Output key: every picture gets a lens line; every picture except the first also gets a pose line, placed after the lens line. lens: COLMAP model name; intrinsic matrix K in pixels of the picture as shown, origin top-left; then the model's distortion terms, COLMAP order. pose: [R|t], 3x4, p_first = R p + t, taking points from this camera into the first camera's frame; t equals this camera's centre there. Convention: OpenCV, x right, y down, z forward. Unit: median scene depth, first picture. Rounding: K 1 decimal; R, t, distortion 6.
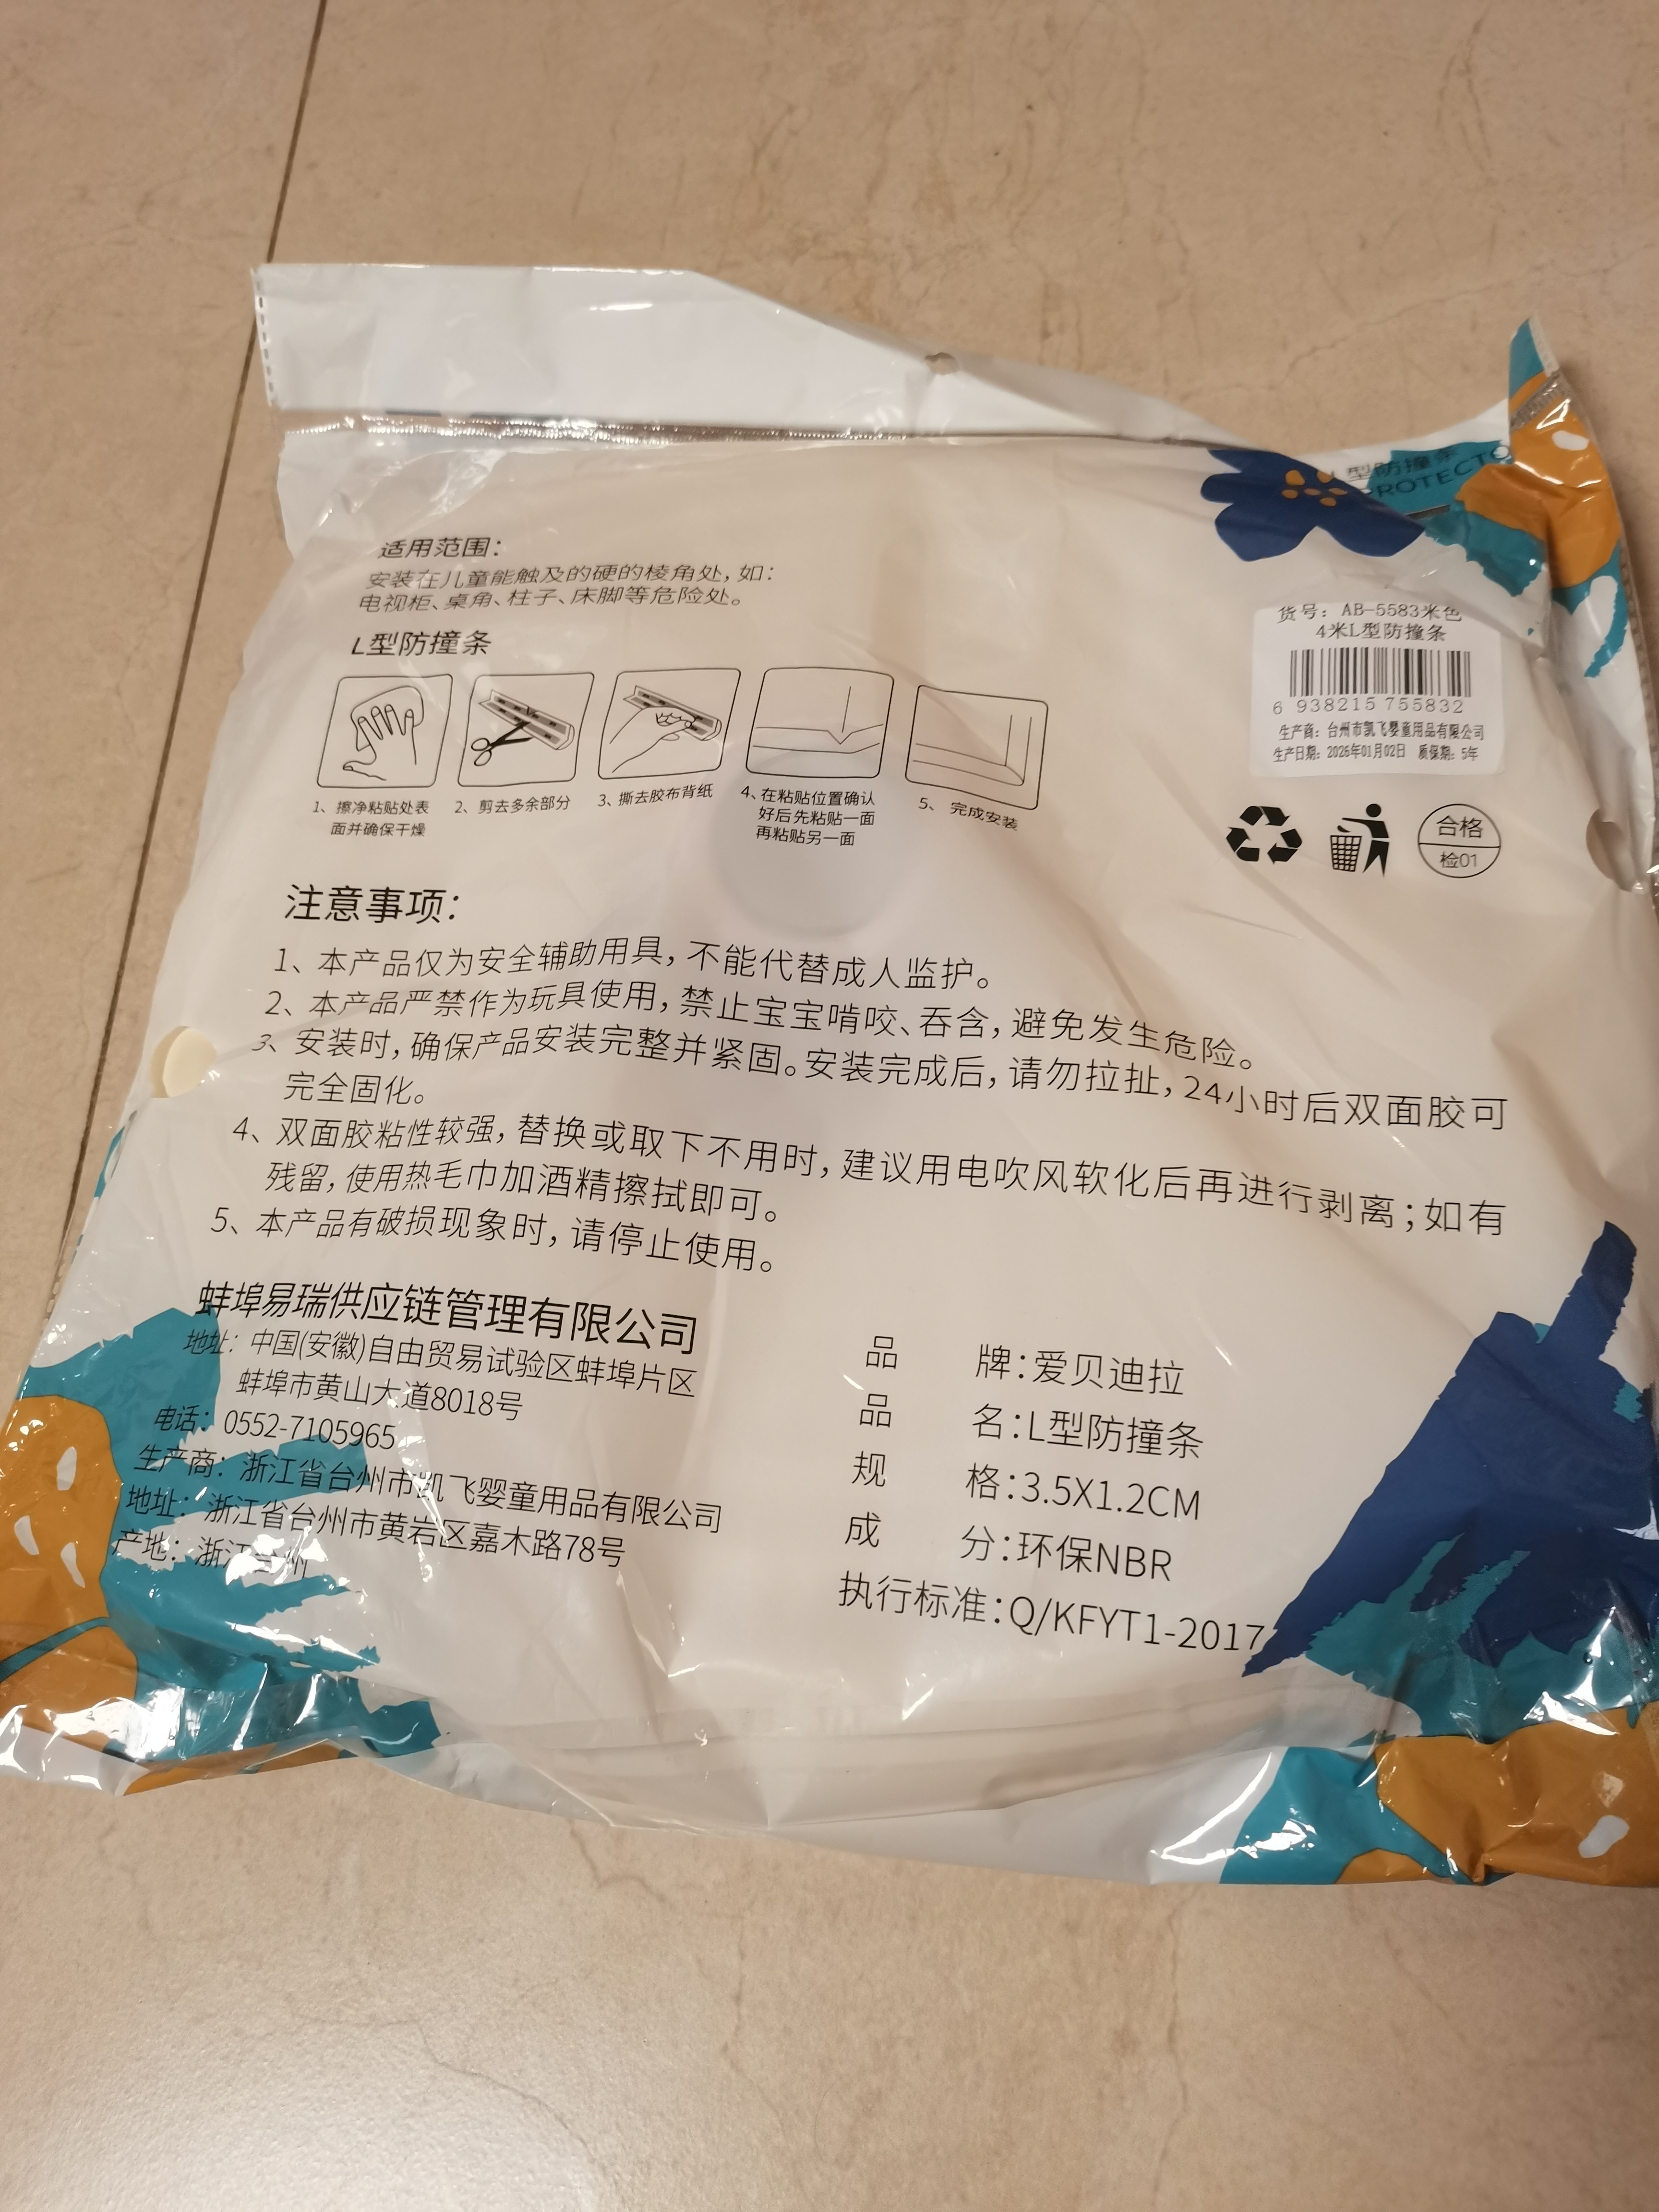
lens RADIAL K [[1834.7, 0, 829.5], [0, 1834.7, 1106.0], [0, 0, 1]] dist [-0.008498, -0.013862]
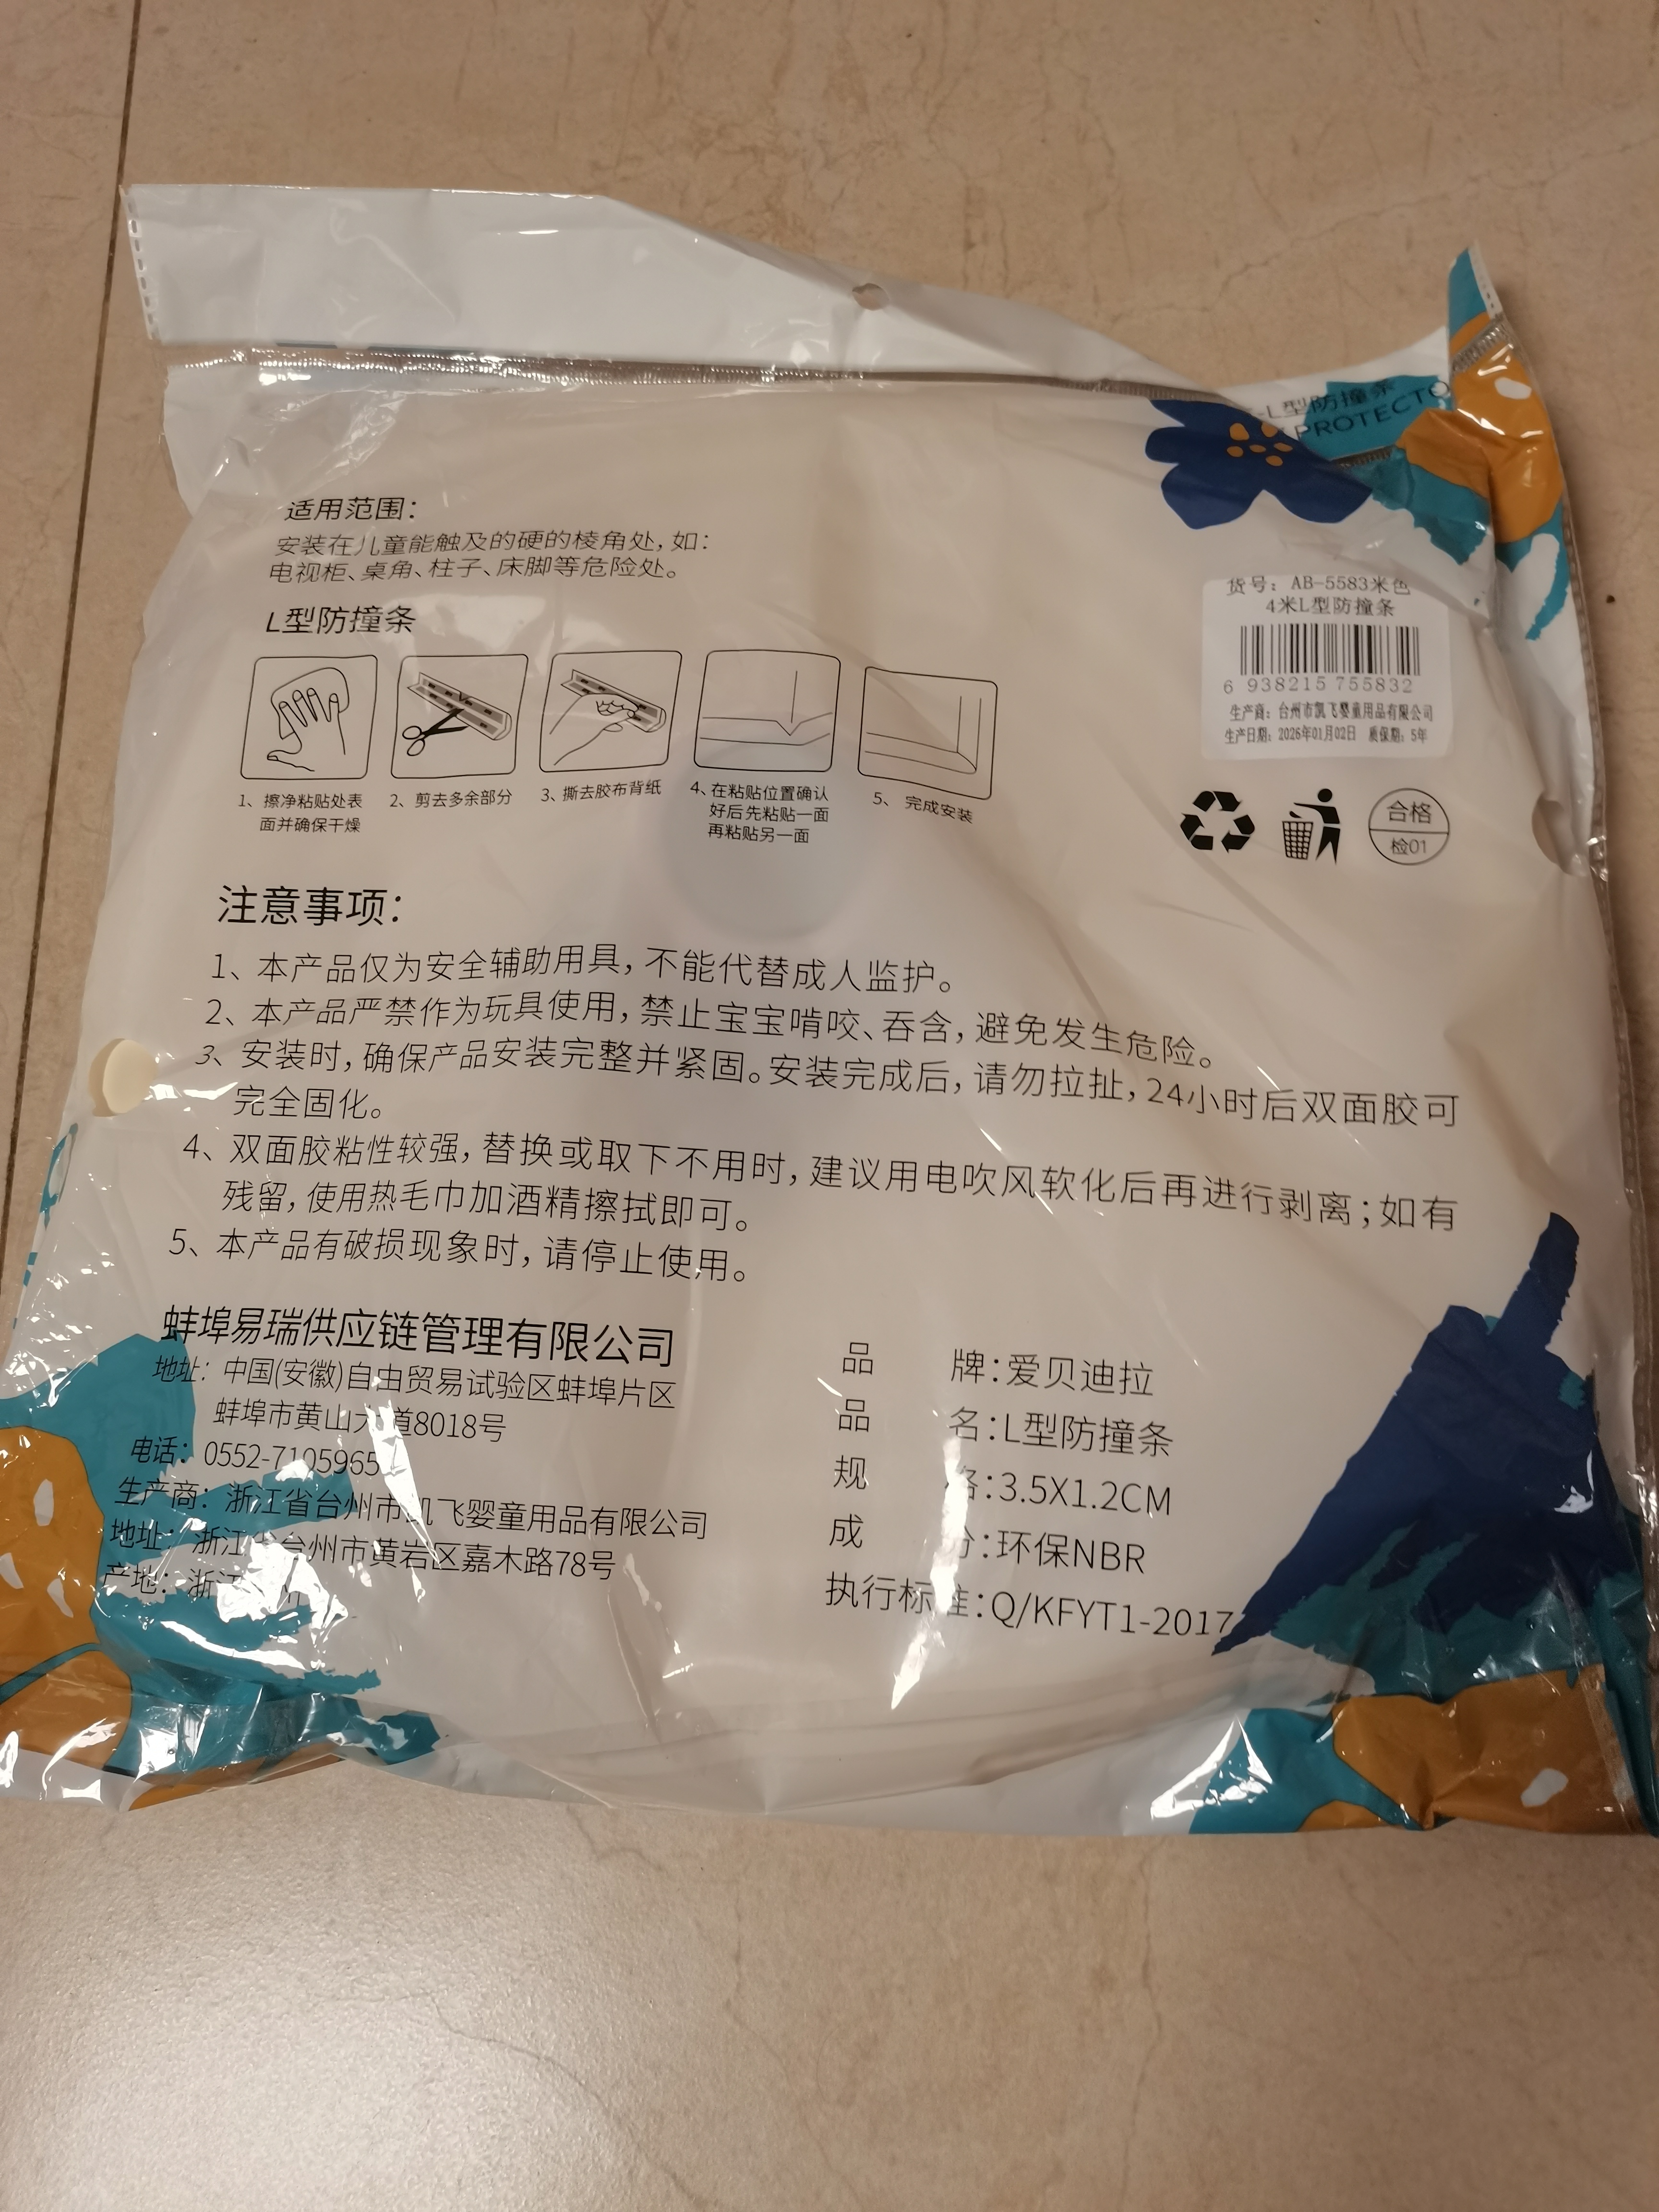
lens RADIAL K [[1834.7, 0, 829.5], [0, 1834.7, 1106.0], [0, 0, 1]] dist [-0.008498, -0.013862]
pose [[0.996770, -0.037582, 0.070974, -0.052469], [0.028607, 0.991934, 0.123482, -0.127263], [-0.075042, -0.121053, 0.989805, 0.006293]]
